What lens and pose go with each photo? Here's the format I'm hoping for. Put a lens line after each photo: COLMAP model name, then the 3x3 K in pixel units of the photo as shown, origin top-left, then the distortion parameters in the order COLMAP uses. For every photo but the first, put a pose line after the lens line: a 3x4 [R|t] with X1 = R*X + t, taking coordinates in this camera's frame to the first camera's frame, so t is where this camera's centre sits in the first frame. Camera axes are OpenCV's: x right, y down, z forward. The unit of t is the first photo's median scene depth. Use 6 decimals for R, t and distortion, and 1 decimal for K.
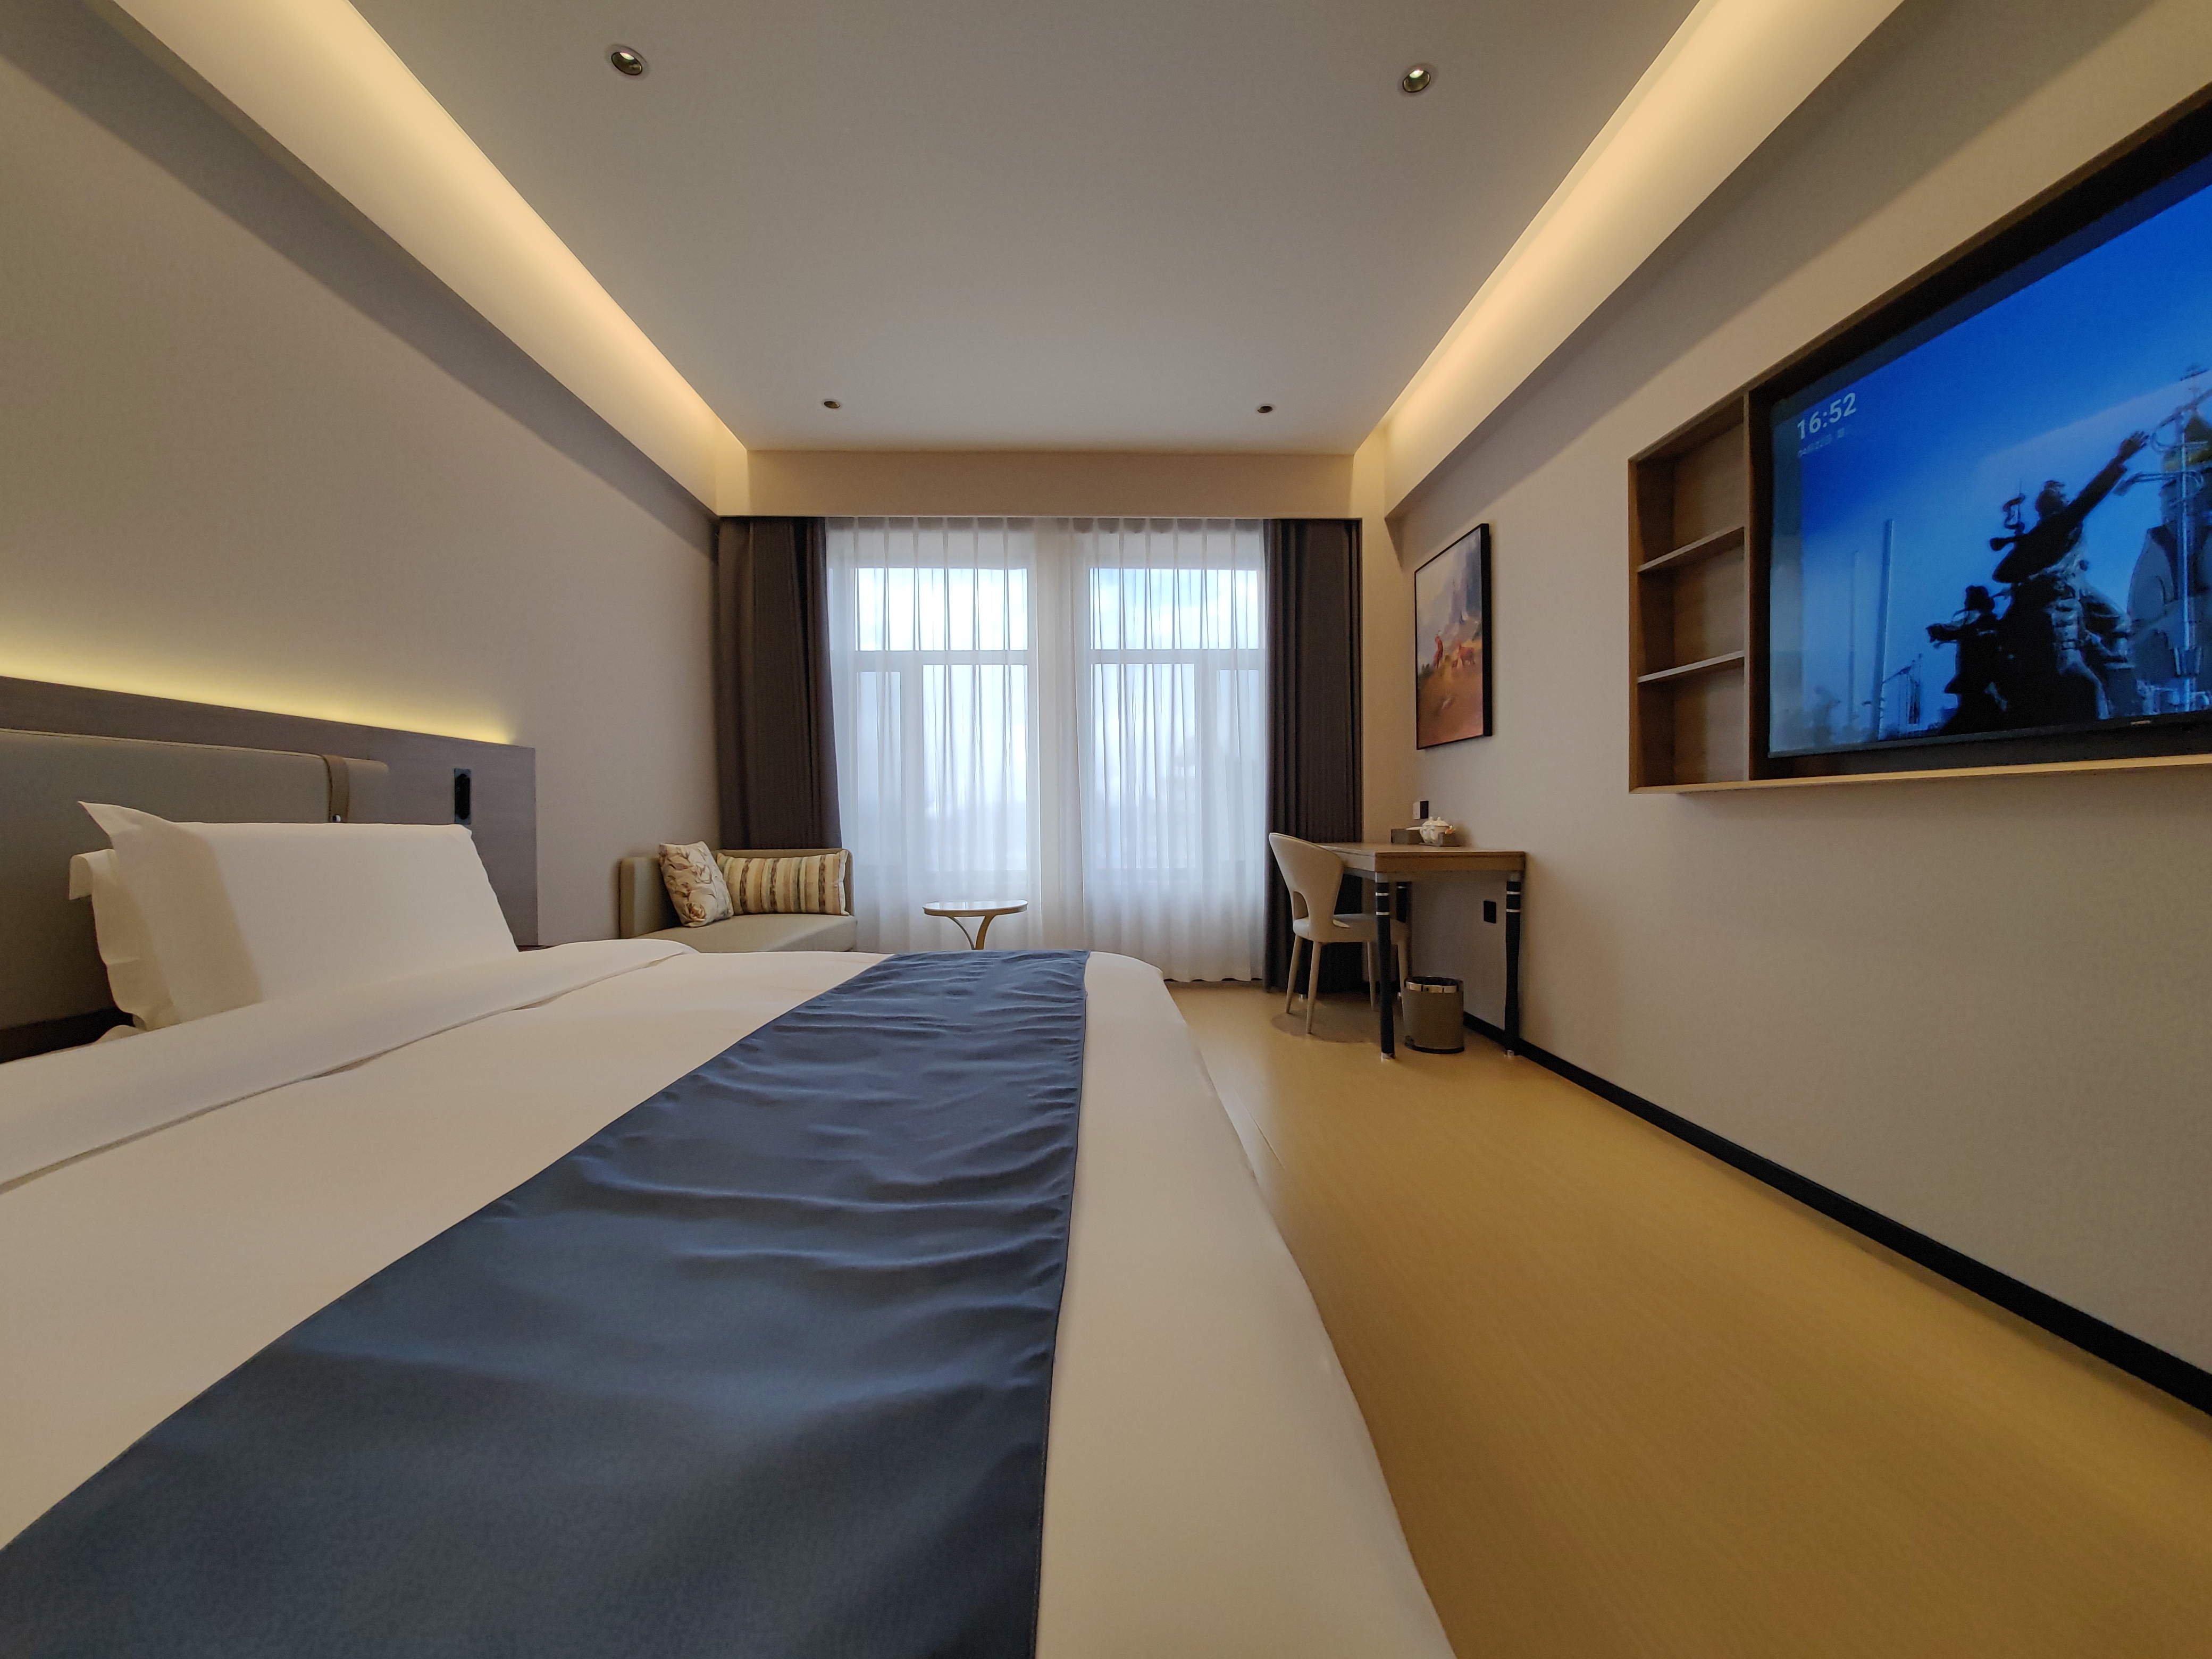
lens RADIAL K [[858.2, 0, 1101.5], [0, 858.2, 827.0], [0, 0, 1]] dist [-0.002201, -0.007112]
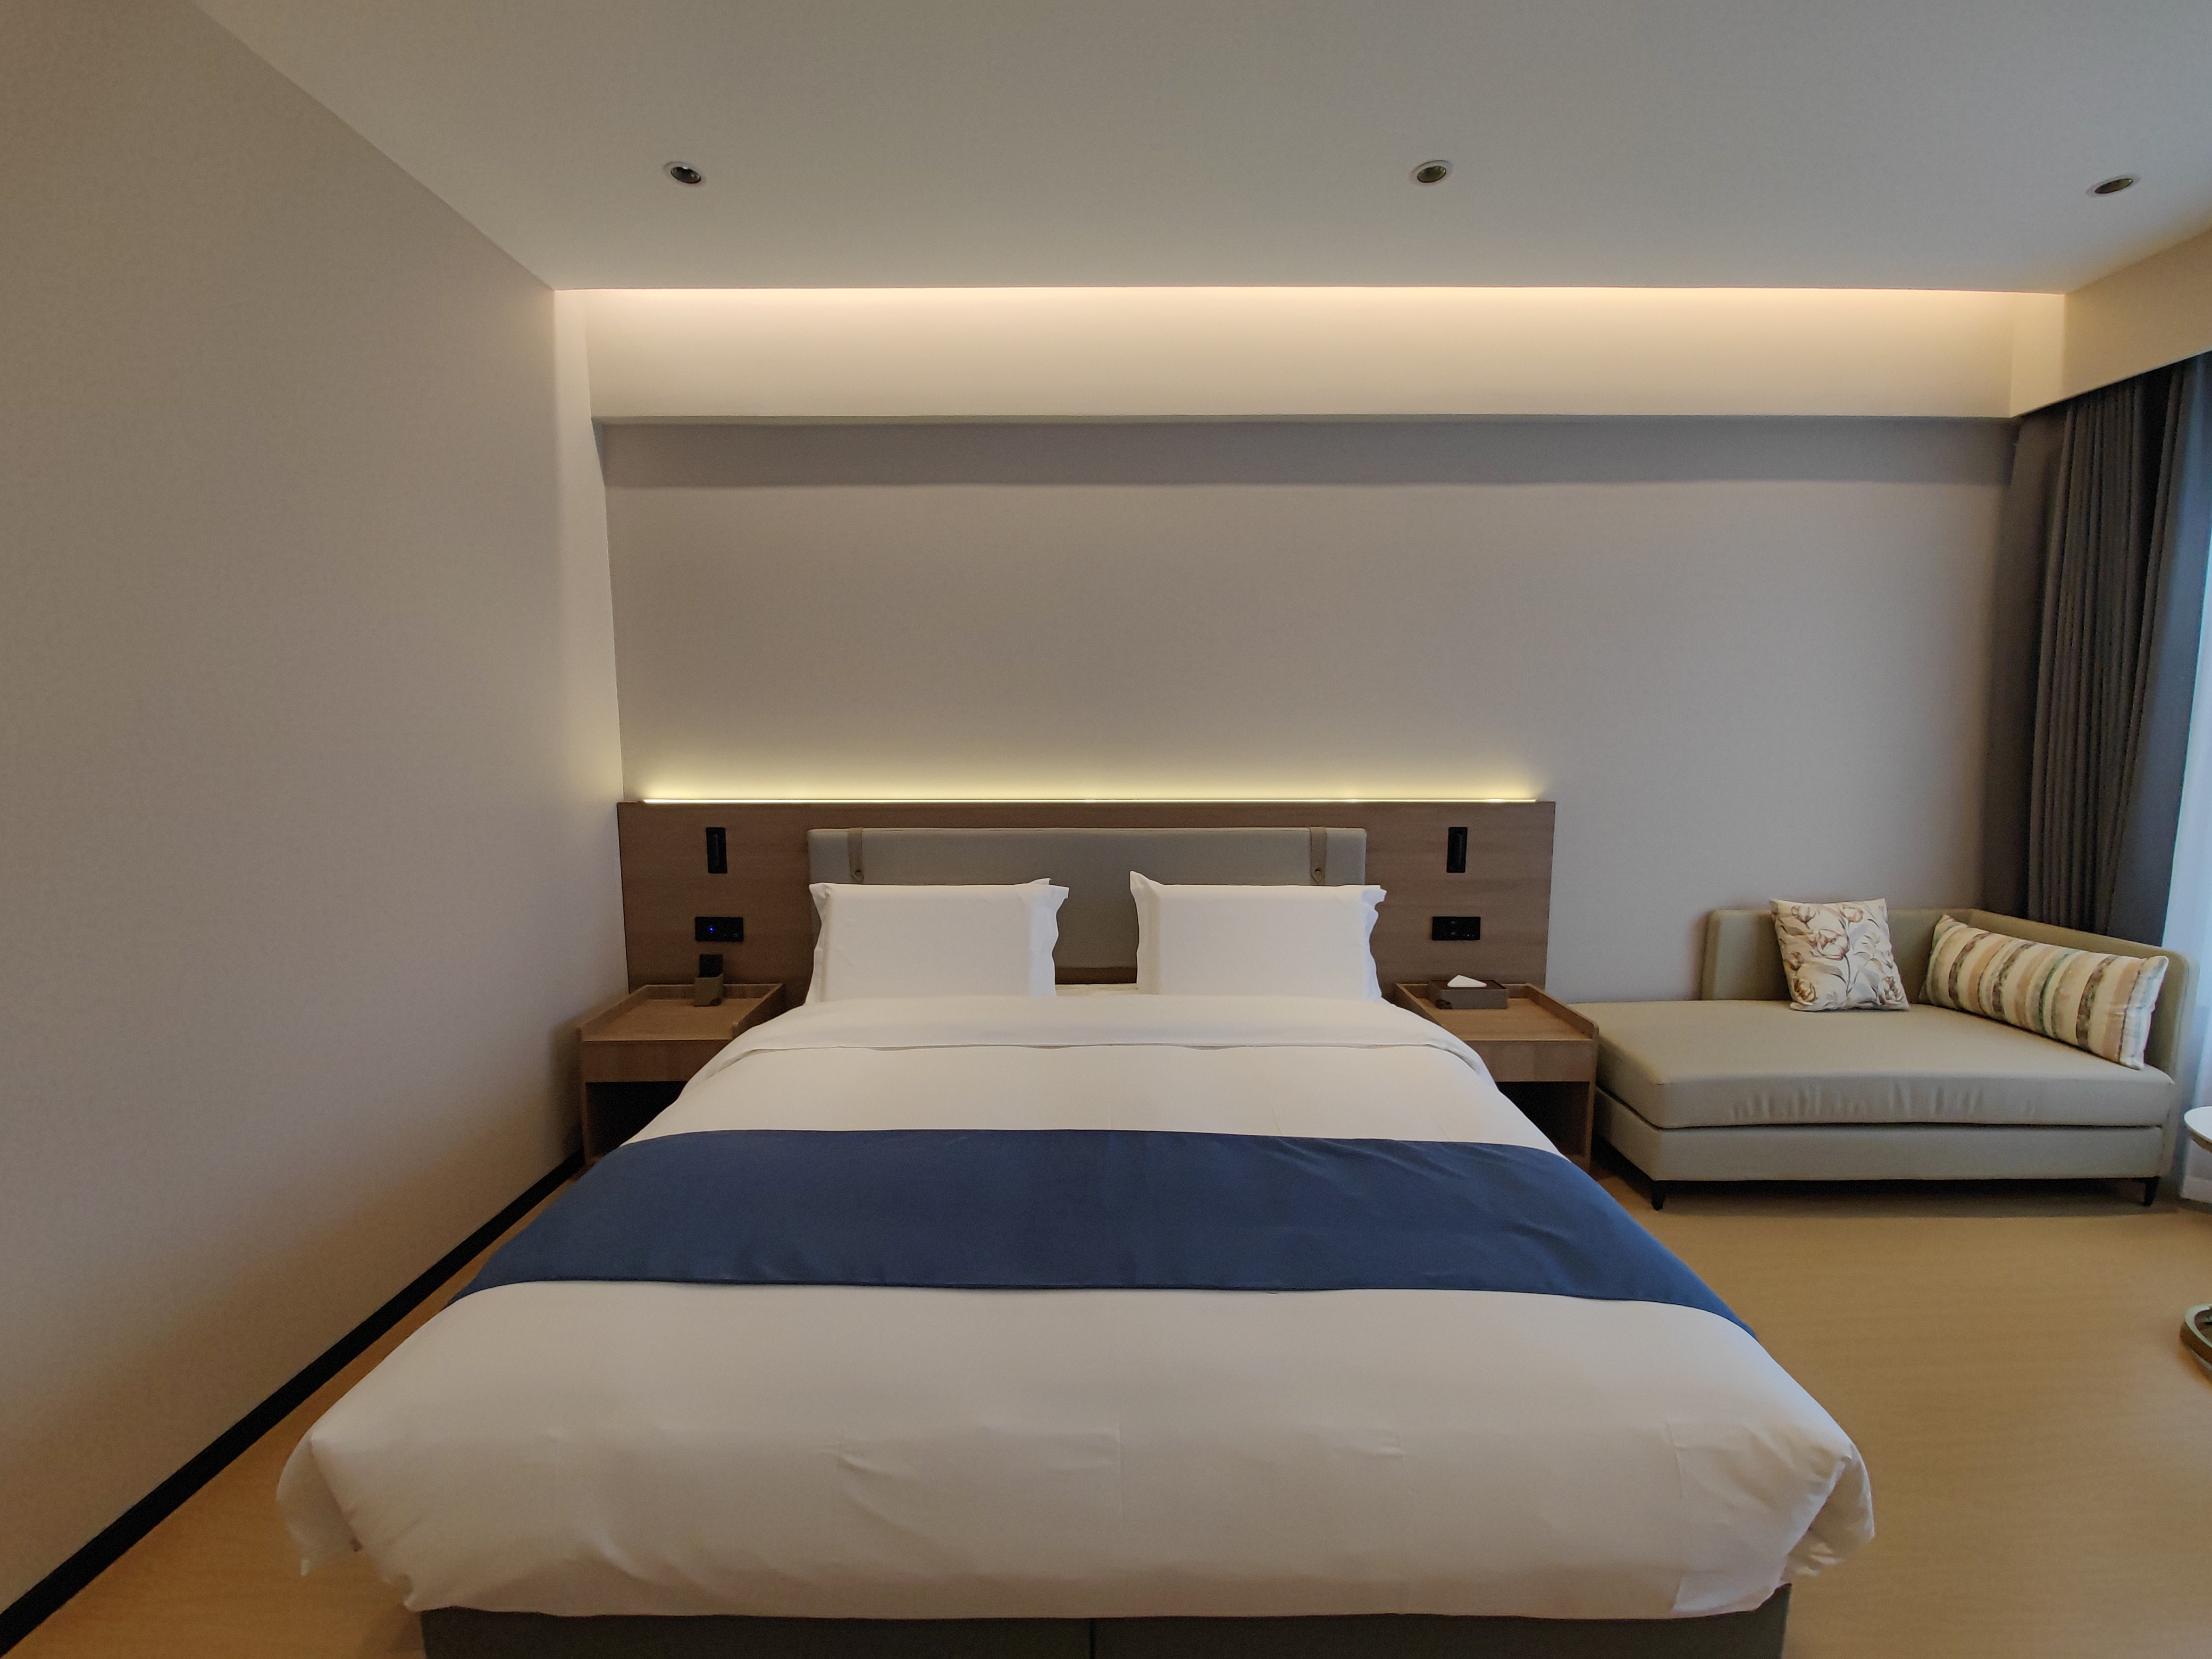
lens RADIAL K [[858.2, 0, 1101.5], [0, 858.2, 827.0], [0, 0, 1]] dist [-0.002201, -0.007112]
pose [[-0.052406, 0.114062, -0.992090, 0.285161], [-0.006752, 0.993392, 0.114568, -0.119895], [0.998603, 0.012703, -0.051290, 0.334850]]
